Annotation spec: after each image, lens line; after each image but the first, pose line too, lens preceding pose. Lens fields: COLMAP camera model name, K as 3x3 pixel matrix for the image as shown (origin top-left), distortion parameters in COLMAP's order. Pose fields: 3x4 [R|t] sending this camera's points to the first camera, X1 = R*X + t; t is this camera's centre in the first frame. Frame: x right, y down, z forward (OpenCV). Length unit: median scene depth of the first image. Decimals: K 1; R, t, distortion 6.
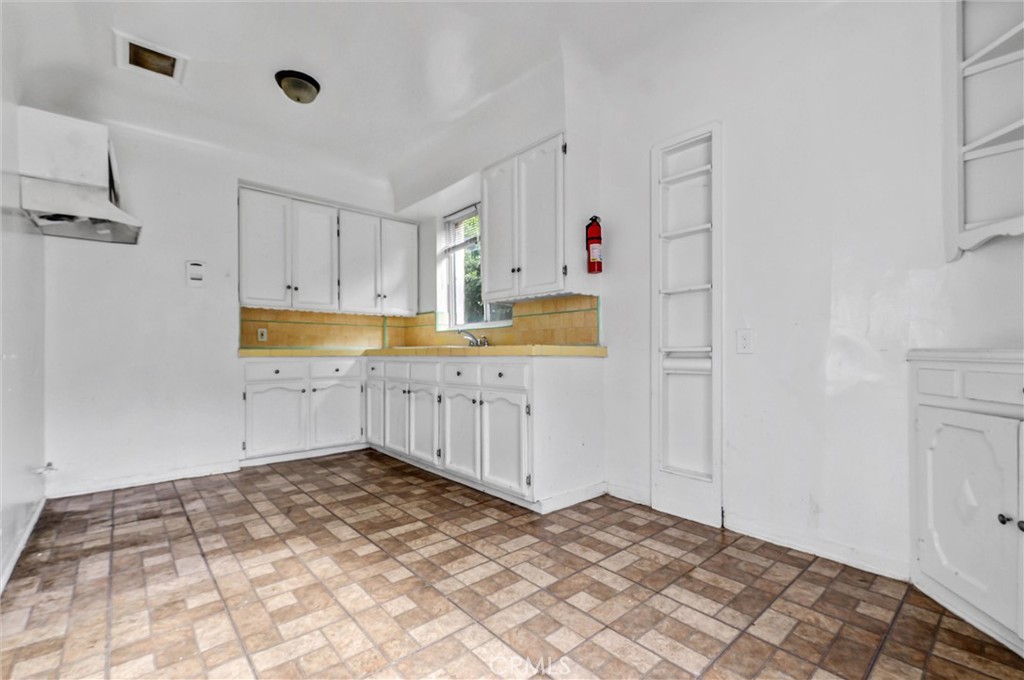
lens RADIAL K [[444.7, 0, 510.8], [0, 444.7, 344.7], [0, 0, 1]] dist [0.003284, -0.000177]
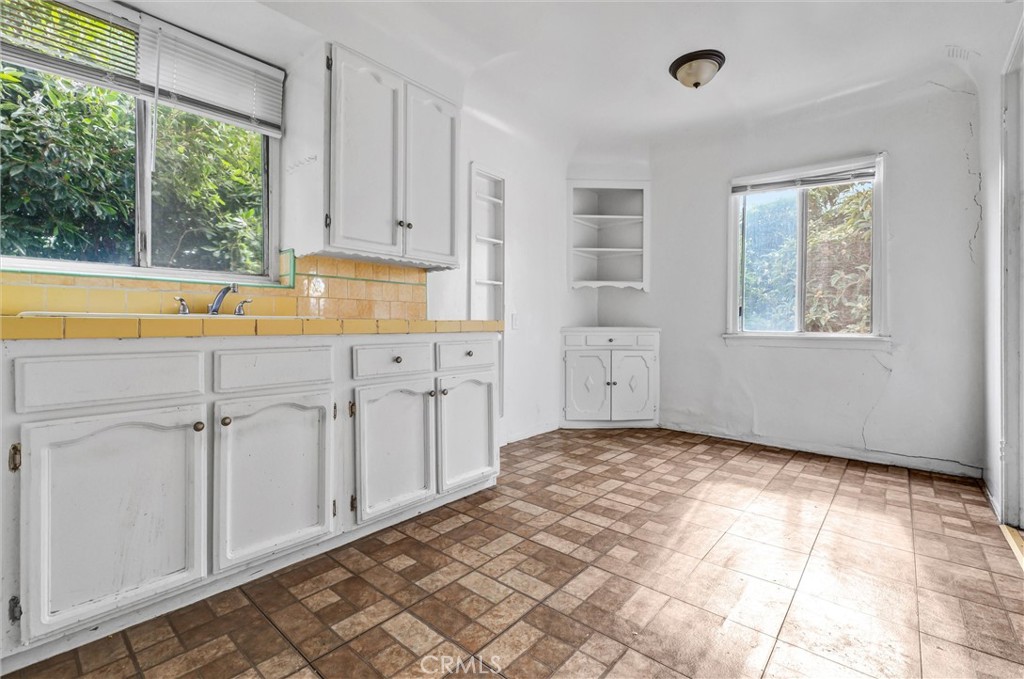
lens RADIAL K [[444.7, 0, 511.3], [0, 444.7, 333.4], [0, 0, 1]] dist [0.003284, -0.000177]
pose [[-0.127375, -0.008133, 0.991821, -1.056257], [-0.011428, 0.999912, 0.006731, 0.024377], [-0.991789, -0.010477, -0.127457, 1.214896]]
